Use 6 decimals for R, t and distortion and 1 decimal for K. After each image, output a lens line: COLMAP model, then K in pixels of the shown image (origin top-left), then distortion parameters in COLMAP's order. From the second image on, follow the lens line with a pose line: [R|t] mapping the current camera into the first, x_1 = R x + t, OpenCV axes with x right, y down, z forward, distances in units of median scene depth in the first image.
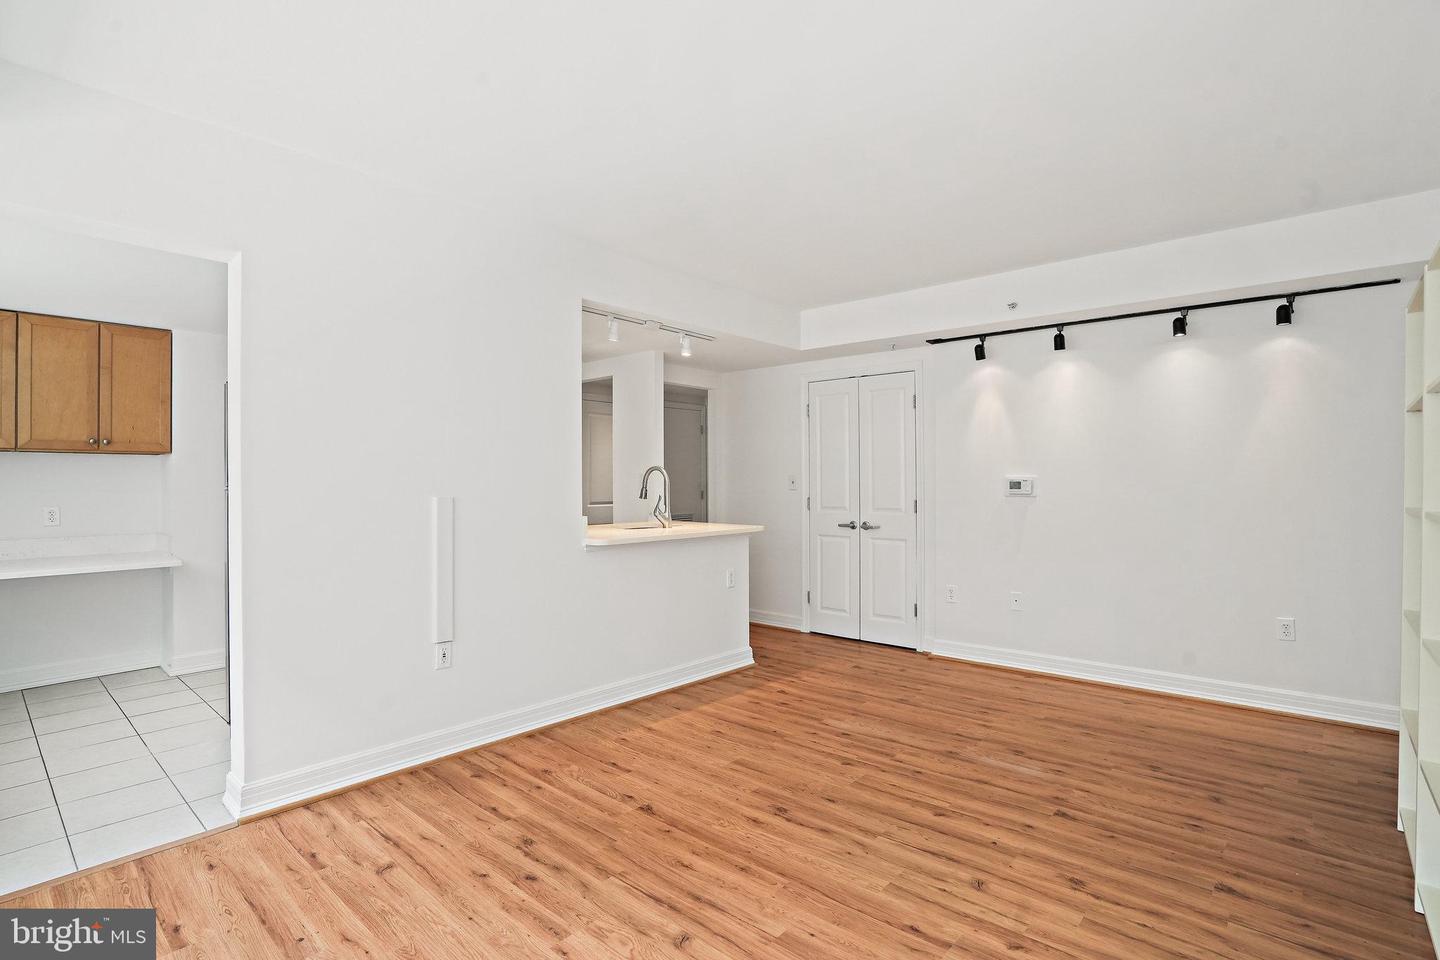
lens RADIAL K [[695.0, 0, 720.3], [0, 695.0, 479.8], [0, 0, 1]] dist [-0.045600, 0.016084]
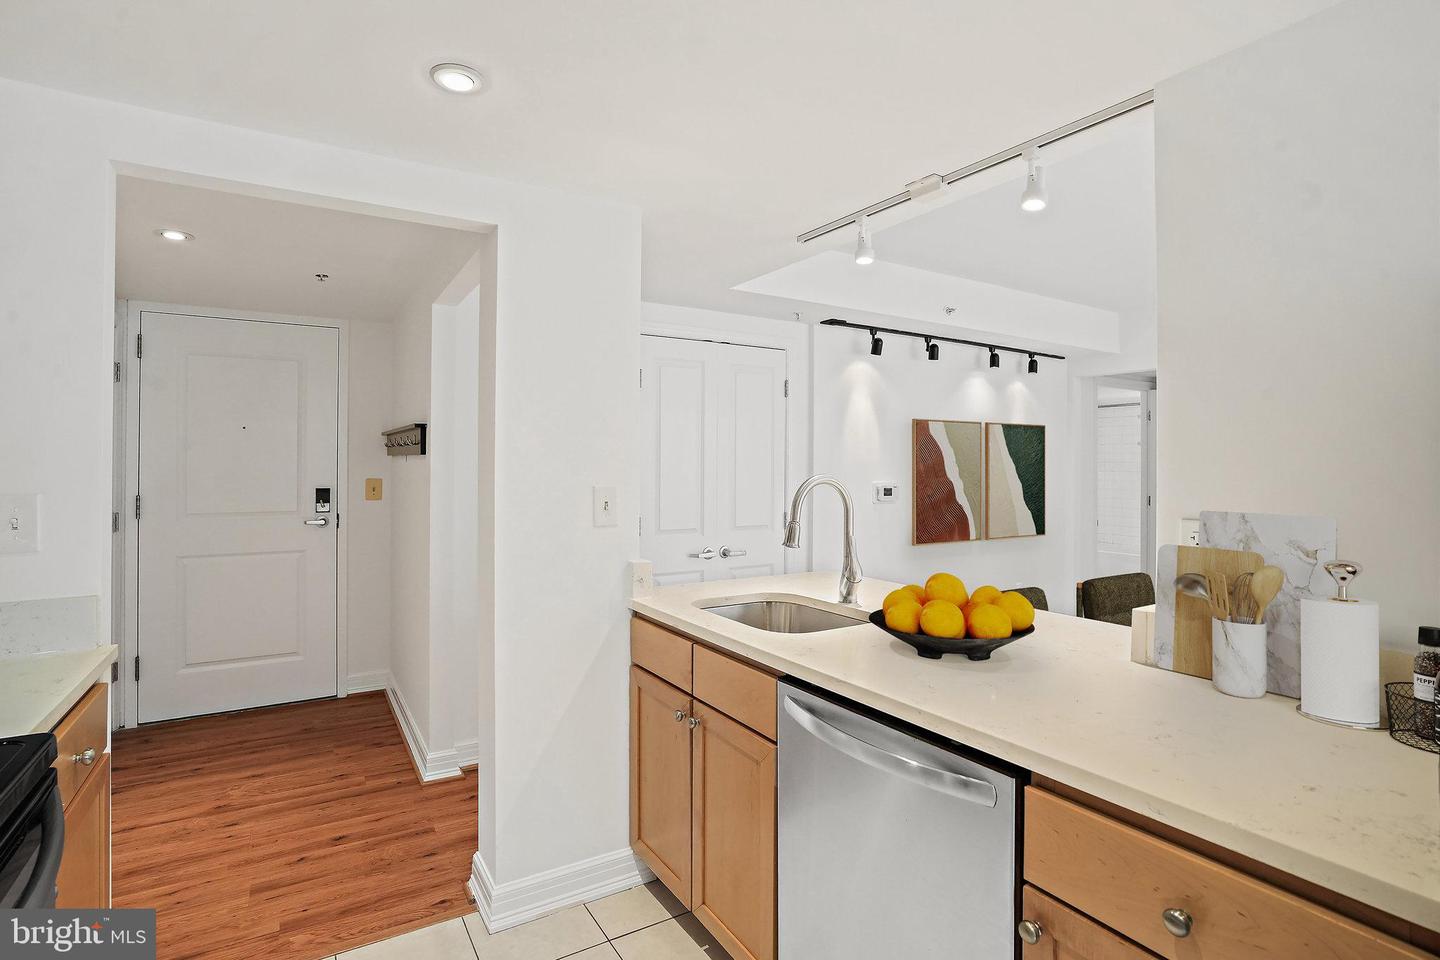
lens RADIAL K [[695.0, 0, 703.1], [0, 695.0, 457.0], [0, 0, 1]] dist [-0.045600, 0.016084]
pose [[0.311660, 0.014352, 0.950085, -0.823799], [-0.006467, 0.999895, -0.012984, -0.037742], [-0.950172, -0.002098, 0.311720, 1.363466]]
